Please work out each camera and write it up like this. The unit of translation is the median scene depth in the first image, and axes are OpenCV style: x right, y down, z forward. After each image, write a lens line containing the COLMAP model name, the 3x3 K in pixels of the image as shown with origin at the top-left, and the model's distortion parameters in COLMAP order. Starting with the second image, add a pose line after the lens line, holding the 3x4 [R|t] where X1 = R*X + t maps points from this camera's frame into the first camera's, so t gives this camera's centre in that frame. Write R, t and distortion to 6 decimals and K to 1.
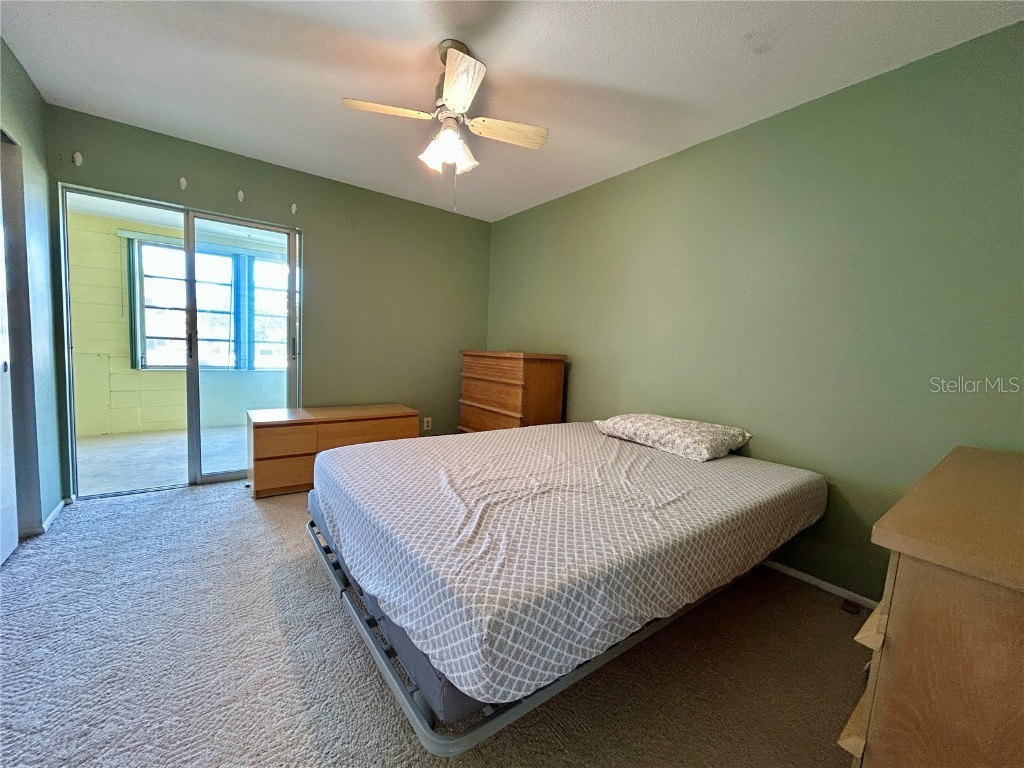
lens RADIAL K [[411.3, 0, 510.2], [0, 411.3, 388.4], [0, 0, 1]] dist [-0.004203, 0.000954]
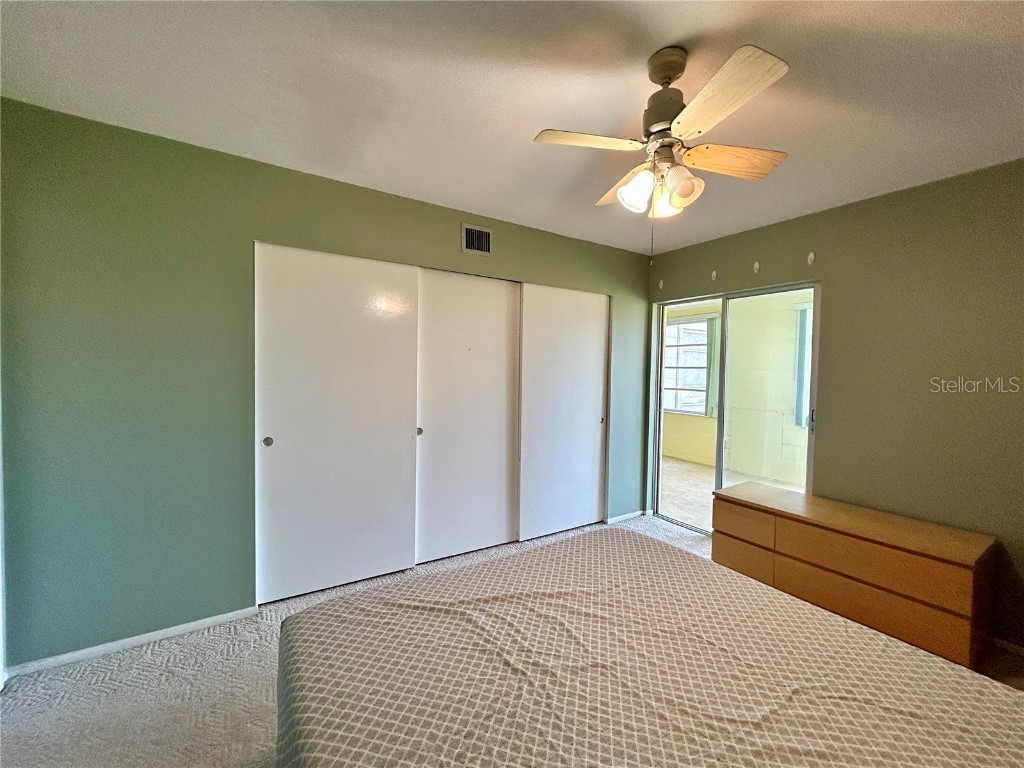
lens RADIAL K [[411.3, 0, 506.2], [0, 411.3, 386.4], [0, 0, 1]] dist [-0.004203, 0.000954]
pose [[-0.081974, -0.006519, -0.996613, 0.713436], [-0.111592, 0.993751, 0.002678, -0.201363], [0.990367, 0.111433, -0.082189, 0.905908]]
